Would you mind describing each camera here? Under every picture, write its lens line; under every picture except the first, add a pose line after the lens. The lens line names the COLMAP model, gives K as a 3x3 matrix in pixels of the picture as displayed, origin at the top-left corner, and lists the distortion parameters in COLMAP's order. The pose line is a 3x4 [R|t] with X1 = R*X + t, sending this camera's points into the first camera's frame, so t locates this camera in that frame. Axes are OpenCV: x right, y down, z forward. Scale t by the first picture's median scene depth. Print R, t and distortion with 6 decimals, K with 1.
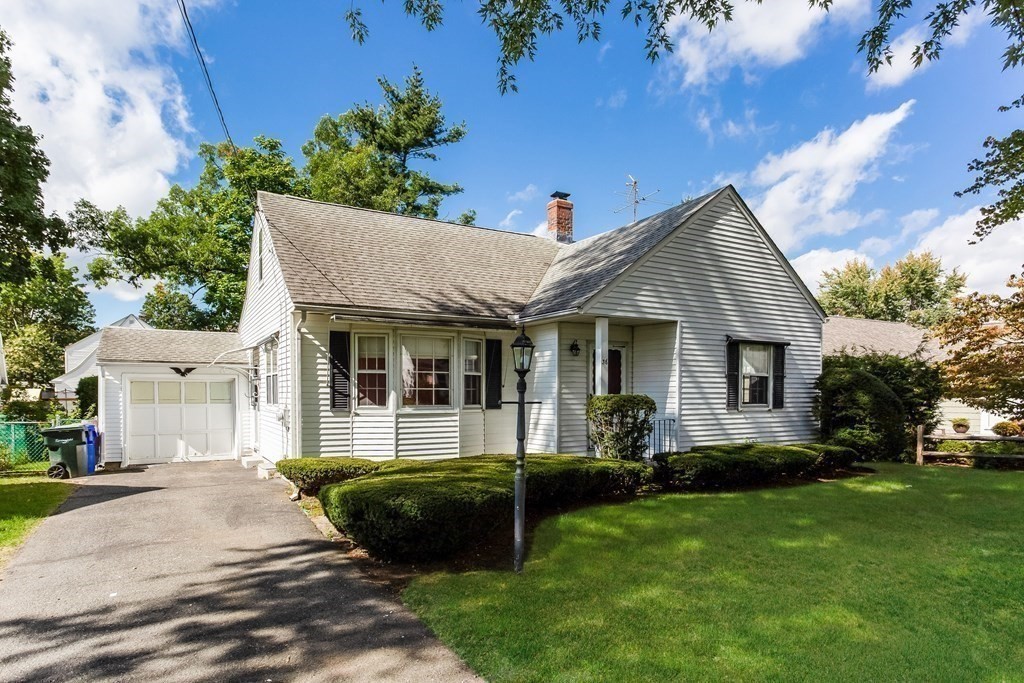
lens RADIAL K [[554.7, 0, 511.7], [0, 554.7, 335.7], [0, 0, 1]] dist [-0.019425, 0.000441]
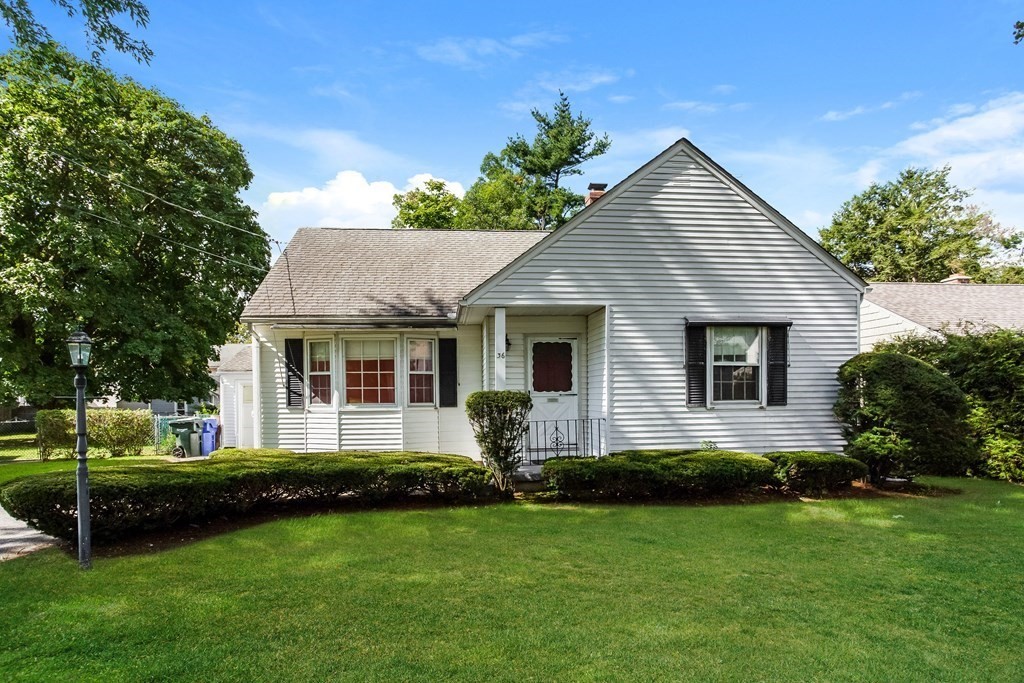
lens RADIAL K [[505.9, 0, 507.4], [0, 505.9, 344.2], [0, 0, 1]] dist [-0.056466, 0.033797]
pose [[0.916776, -0.050160, -0.396239, 0.445670], [0.053262, 0.998576, -0.003179, 0.026630], [0.395834, -0.018190, 0.918142, 0.200070]]
